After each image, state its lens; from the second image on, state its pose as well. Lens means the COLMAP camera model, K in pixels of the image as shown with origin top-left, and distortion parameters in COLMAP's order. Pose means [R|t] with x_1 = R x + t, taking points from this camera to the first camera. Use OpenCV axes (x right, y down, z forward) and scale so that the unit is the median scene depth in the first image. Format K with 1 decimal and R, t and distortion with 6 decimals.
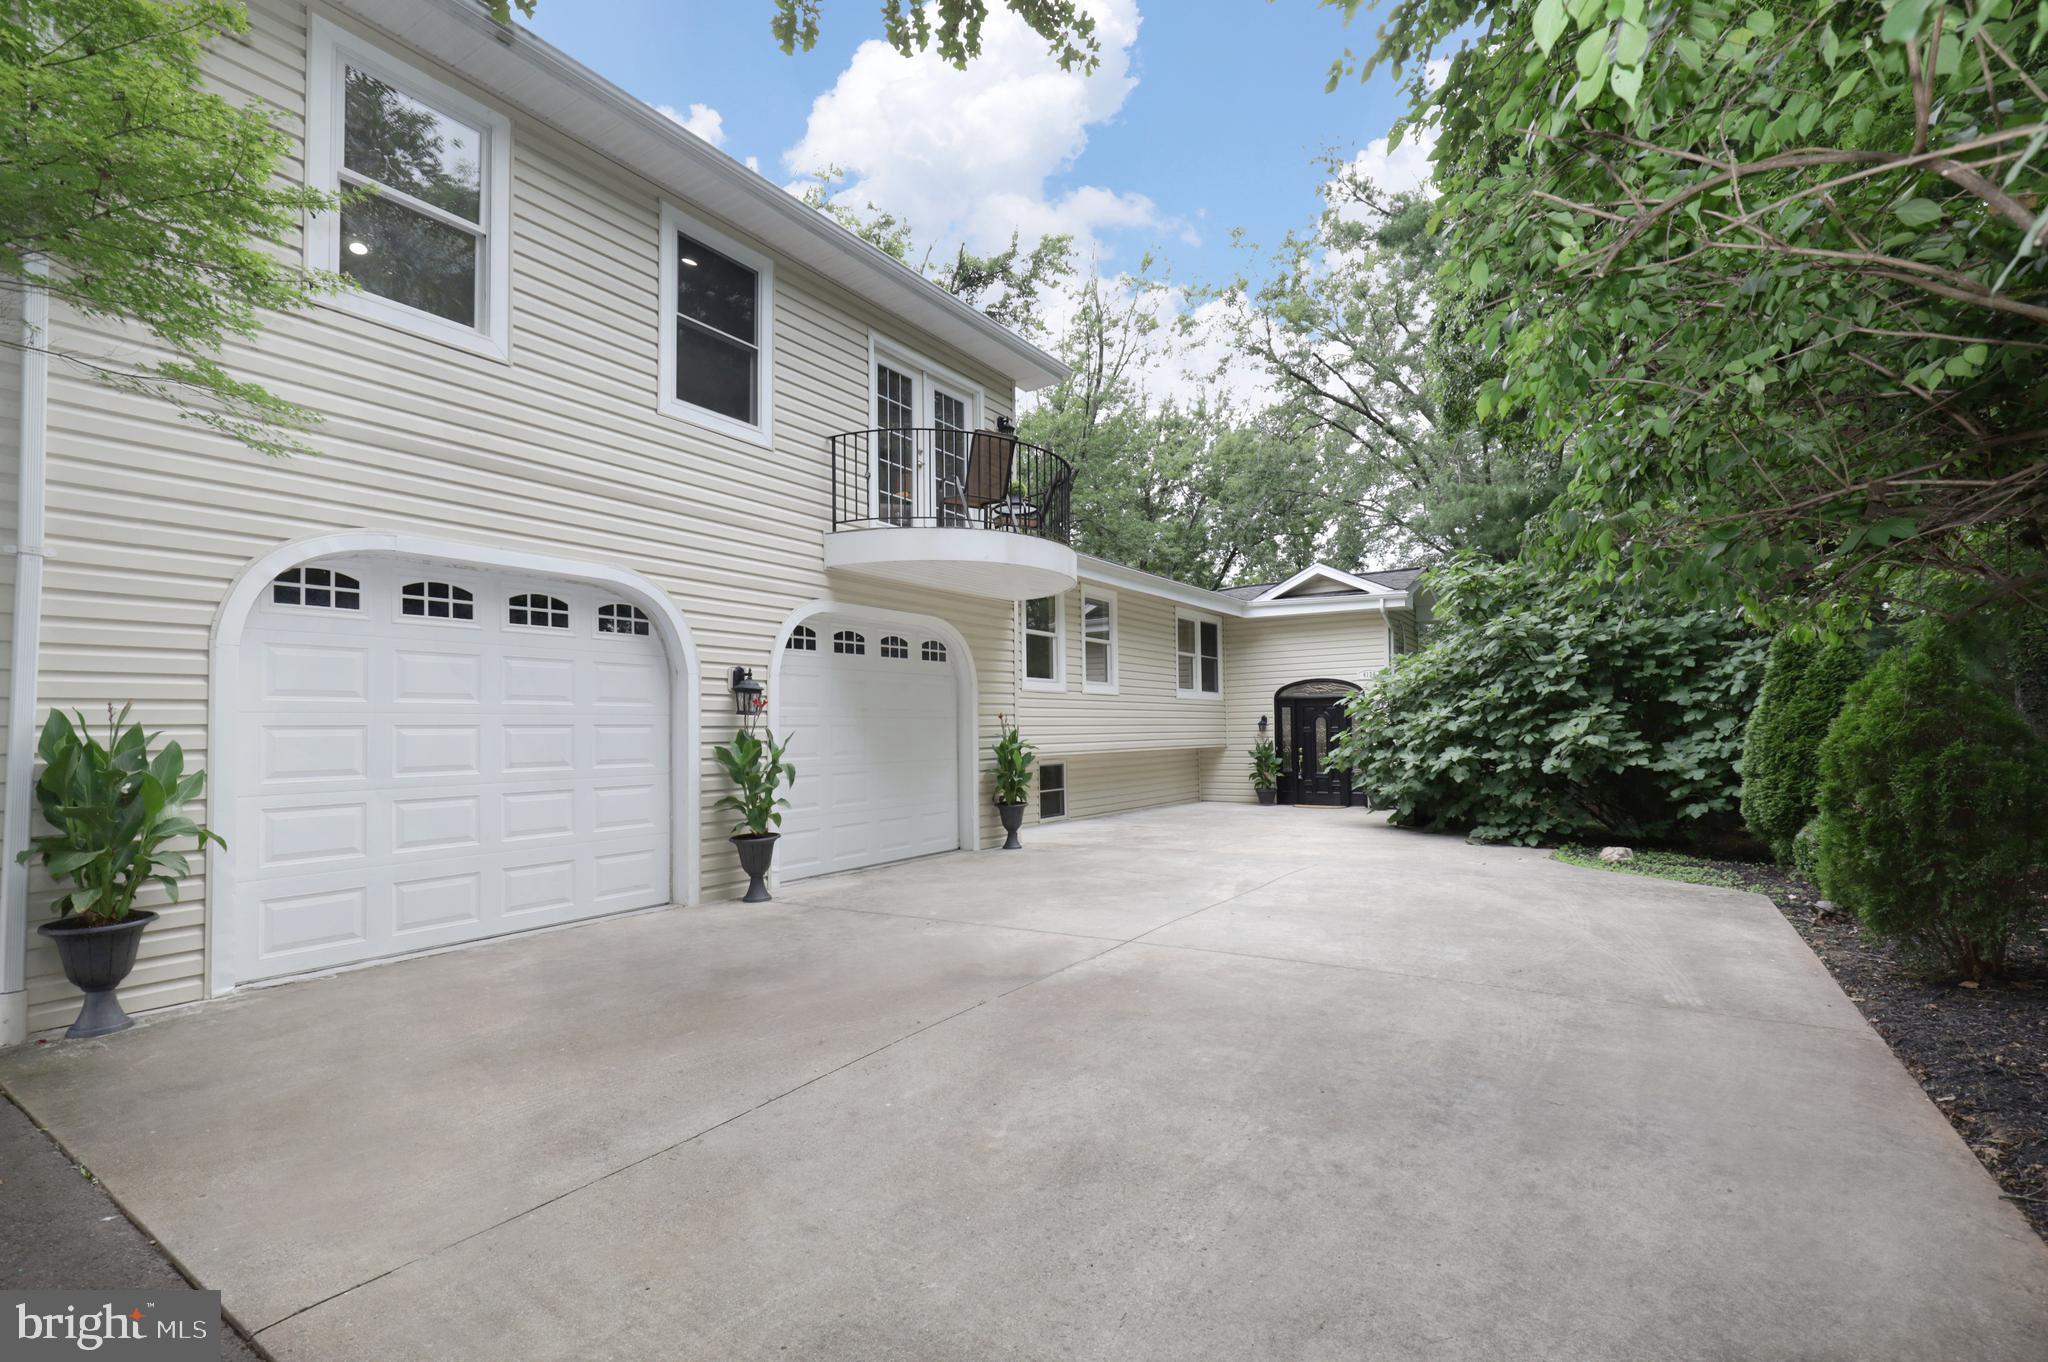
lens RADIAL K [[921.1, 0, 1021.7], [0, 921.1, 690.7], [0, 0, 1]] dist [0.001276, 0.000166]
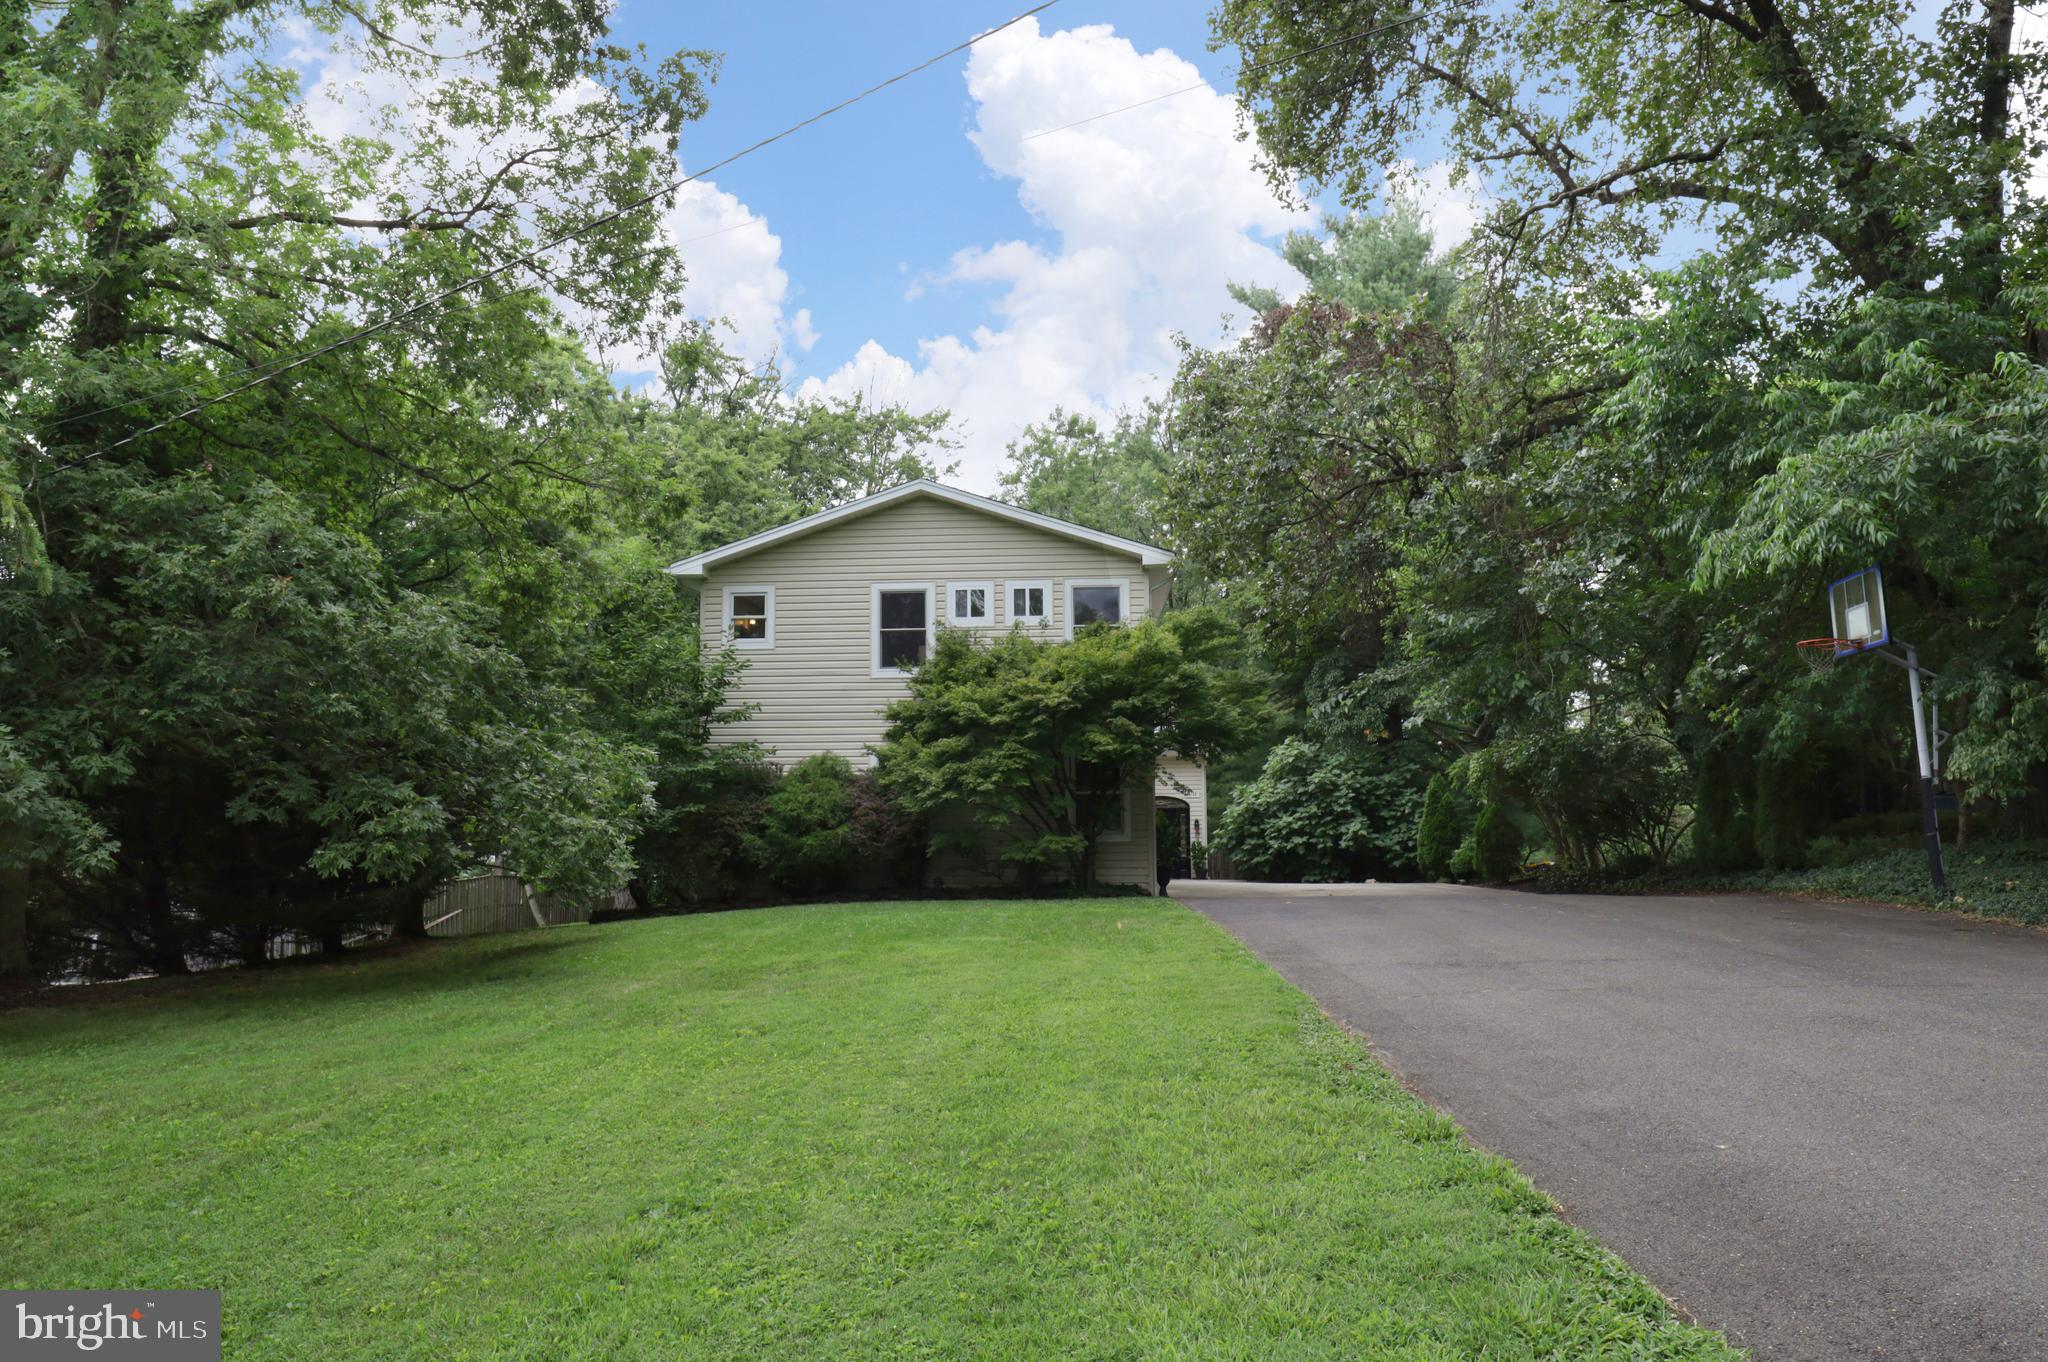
lens RADIAL K [[1360.2, 0, 1023.8], [0, 1360.2, 677.9], [0, 0, 1]] dist [-0.000156, 0.001224]
pose [[0.862024, 0.066294, 0.502514, -1.623335], [-0.025407, 0.995815, -0.087789, -0.008527], [-0.506231, 0.062909, 0.860100, -1.326707]]
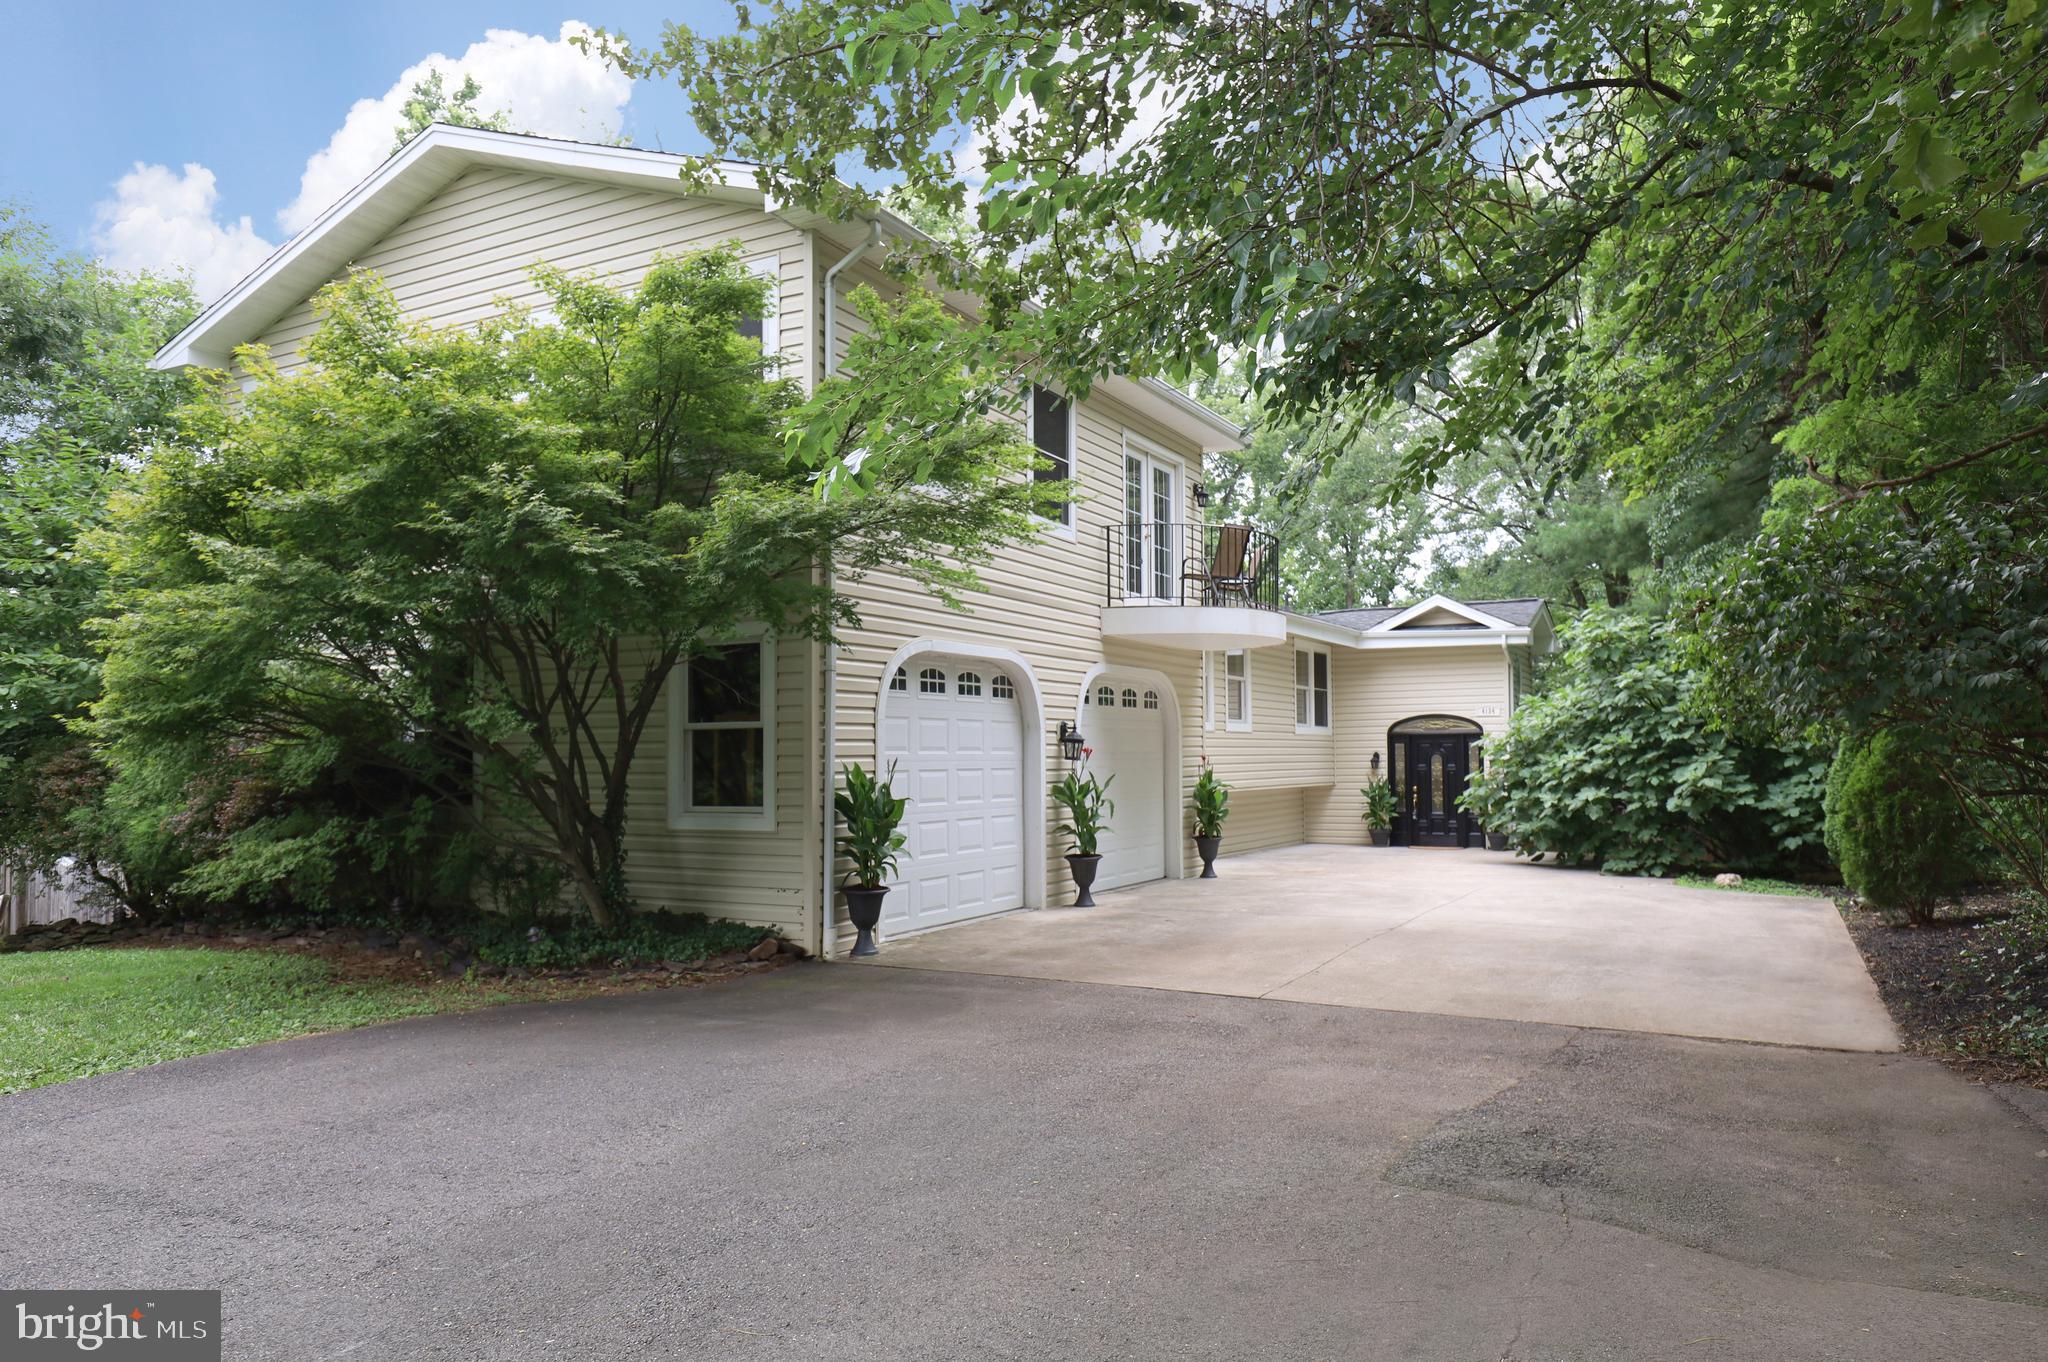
lens RADIAL K [[1360.2, 0, 1022.6], [0, 1360.2, 678.8], [0, 0, 1]] dist [-0.000156, 0.001224]
pose [[0.996007, 0.012609, 0.088378, -0.361186], [-0.011354, 0.999828, -0.014686, -0.038477], [-0.088547, 0.013624, 0.995979, -0.578046]]
